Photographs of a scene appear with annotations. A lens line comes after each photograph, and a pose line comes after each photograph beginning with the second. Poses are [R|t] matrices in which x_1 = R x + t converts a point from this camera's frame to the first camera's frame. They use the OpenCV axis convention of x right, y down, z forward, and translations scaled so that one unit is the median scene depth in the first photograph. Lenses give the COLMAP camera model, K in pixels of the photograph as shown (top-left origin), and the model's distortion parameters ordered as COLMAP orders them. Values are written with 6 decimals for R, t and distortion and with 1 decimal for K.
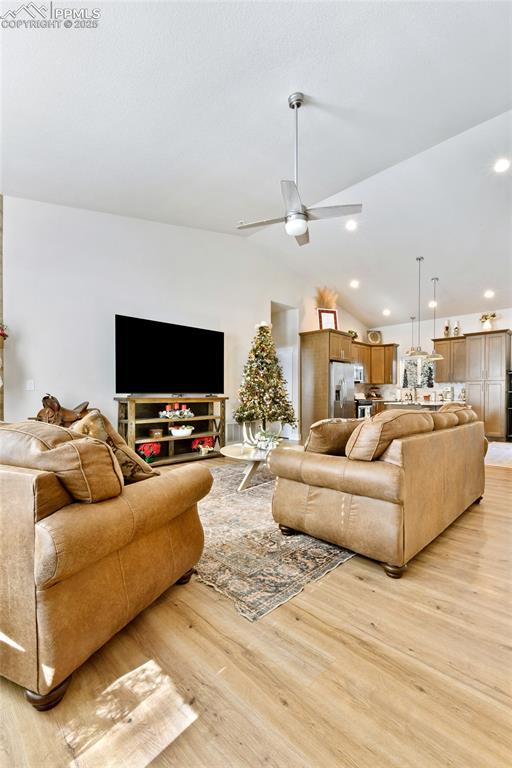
lens RADIAL K [[343.9, 0, 251.8], [0, 343.9, 398.3], [0, 0, 1]] dist [-0.000786, -0.000319]
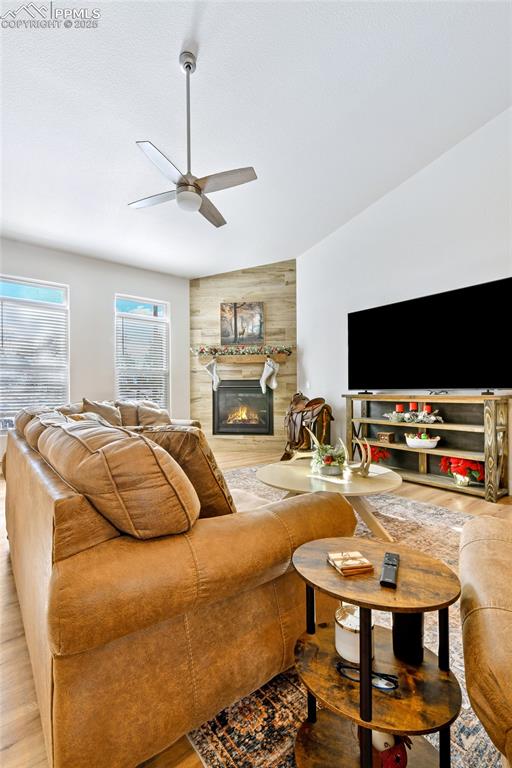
lens RADIAL K [[335.0, 0, 242.2], [0, 335.0, 391.3], [0, 0, 1]] dist [-0.002039, -0.000874]
pose [[-0.133385, -0.005524, -0.991049, 0.916653], [-0.010259, 0.999939, -0.004193, -0.006272], [0.991011, 0.009608, -0.133433, 1.192468]]
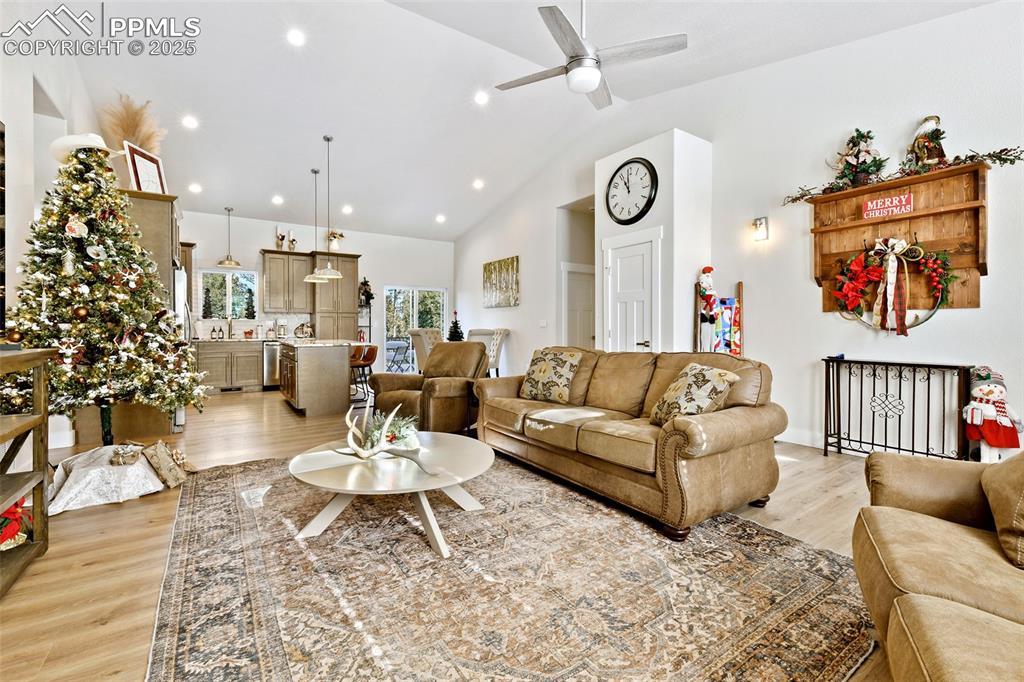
lens RADIAL K [[446.6, 0, 510.2], [0, 446.6, 331.4], [0, 0, 1]] dist [-0.002039, -0.000874]
pose [[0.176004, -0.010937, 0.984329, -0.689515], [0.009652, 0.999909, 0.009384, -0.032023], [-0.984342, 0.007849, 0.176094, 0.955195]]
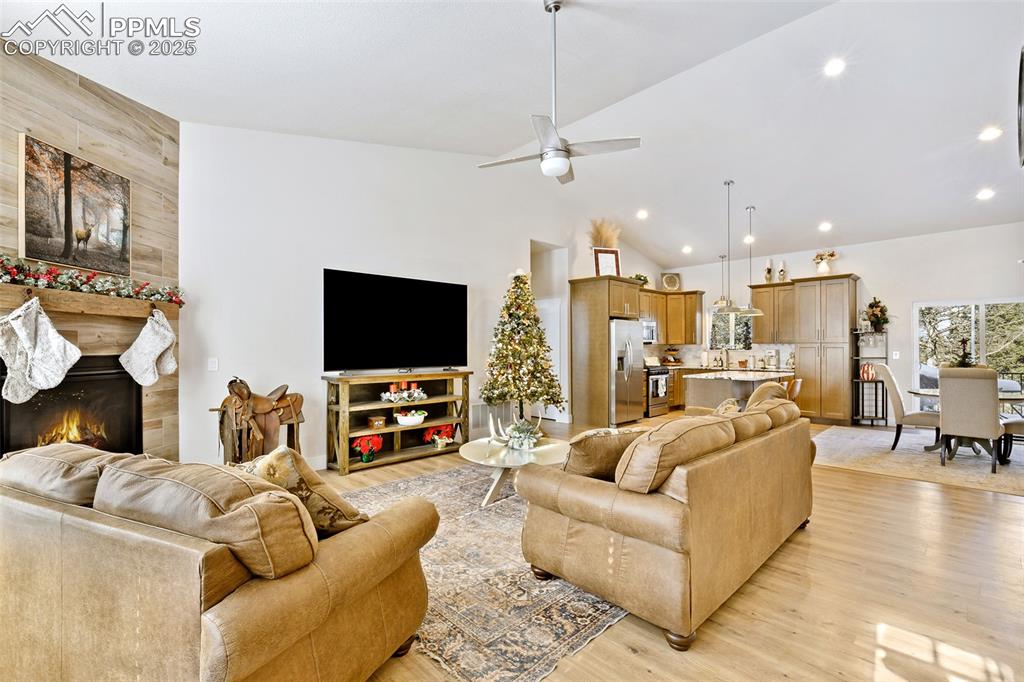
lens RADIAL K [[461.1, 0, 500.1], [0, 461.1, 344.8], [0, 0, 1]] dist [-0.001084, -0.001133]
pose [[0.999676, -0.003436, -0.025237, 0.031059], [0.003091, 0.999901, -0.013694, -0.084407], [0.025281, 0.013611, 0.999588, -0.018911]]
